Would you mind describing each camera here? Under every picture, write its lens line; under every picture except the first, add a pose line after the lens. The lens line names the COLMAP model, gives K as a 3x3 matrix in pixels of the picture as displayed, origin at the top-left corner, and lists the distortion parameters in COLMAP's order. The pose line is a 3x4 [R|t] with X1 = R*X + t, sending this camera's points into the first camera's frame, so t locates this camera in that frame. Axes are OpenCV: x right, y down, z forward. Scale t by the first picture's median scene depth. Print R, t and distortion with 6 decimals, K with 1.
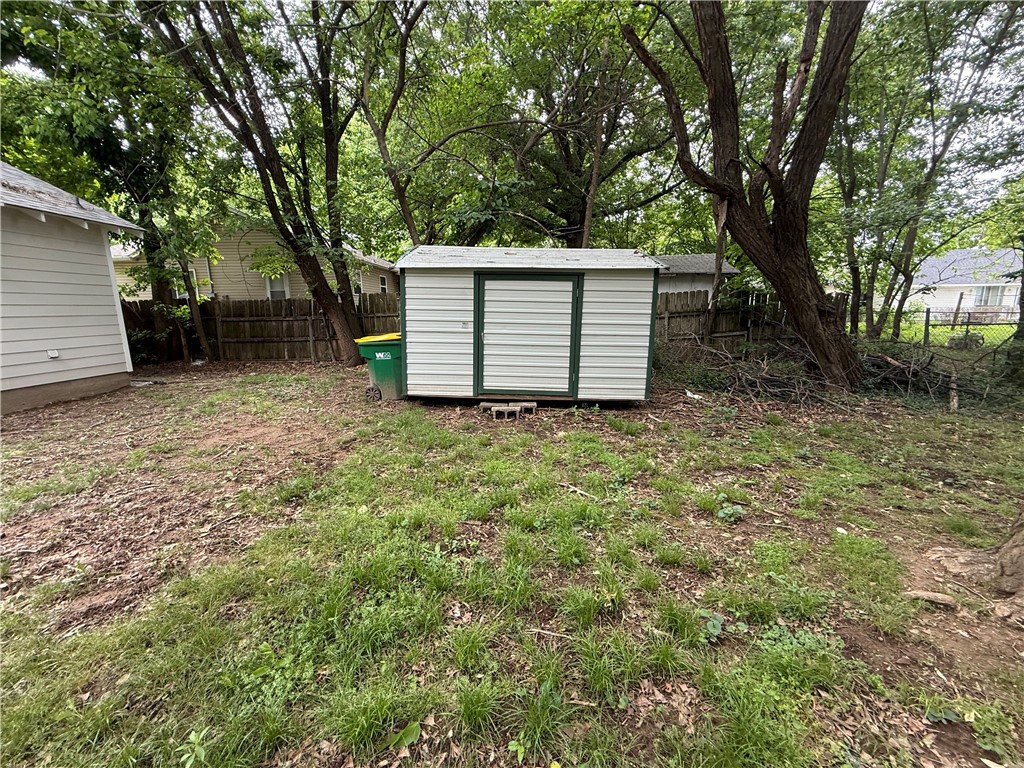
lens RADIAL K [[408.4, 0, 509.3], [0, 408.4, 383.1], [0, 0, 1]] dist [0.002808, 0.000403]
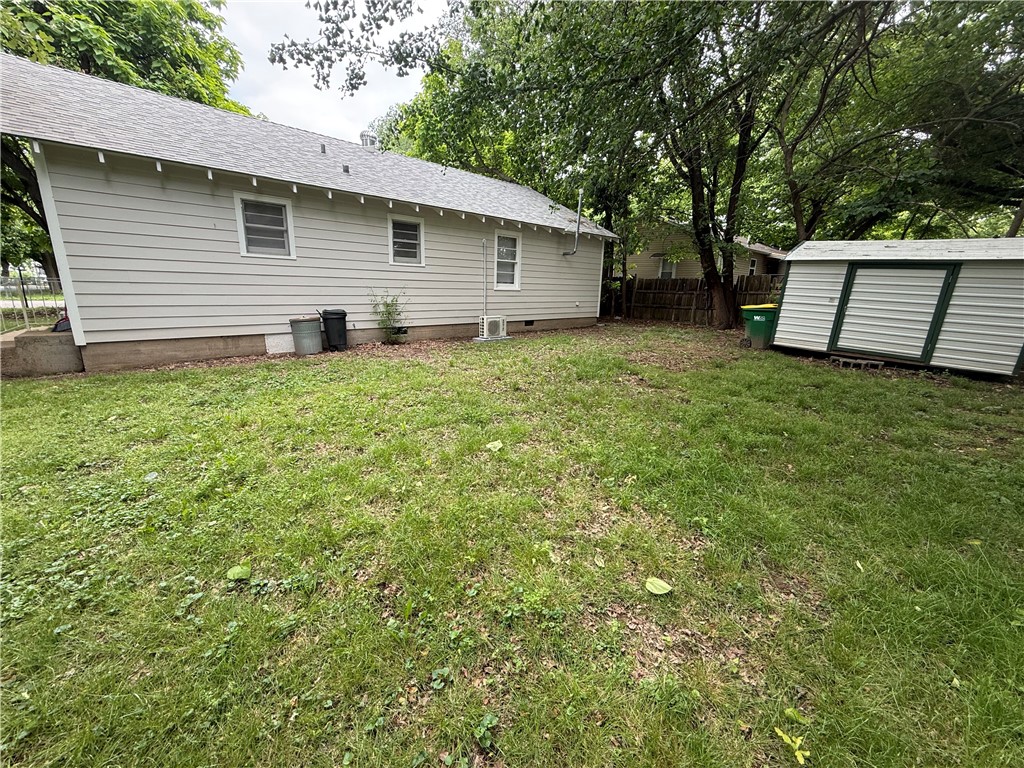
lens RADIAL K [[408.4, 0, 509.3], [0, 408.4, 383.1], [0, 0, 1]] dist [0.002808, 0.000403]
pose [[0.711485, 0.194515, -0.675243, 0.109080], [-0.161208, 0.980478, 0.112583, 0.157735], [0.683960, 0.028754, 0.728953, -0.785024]]
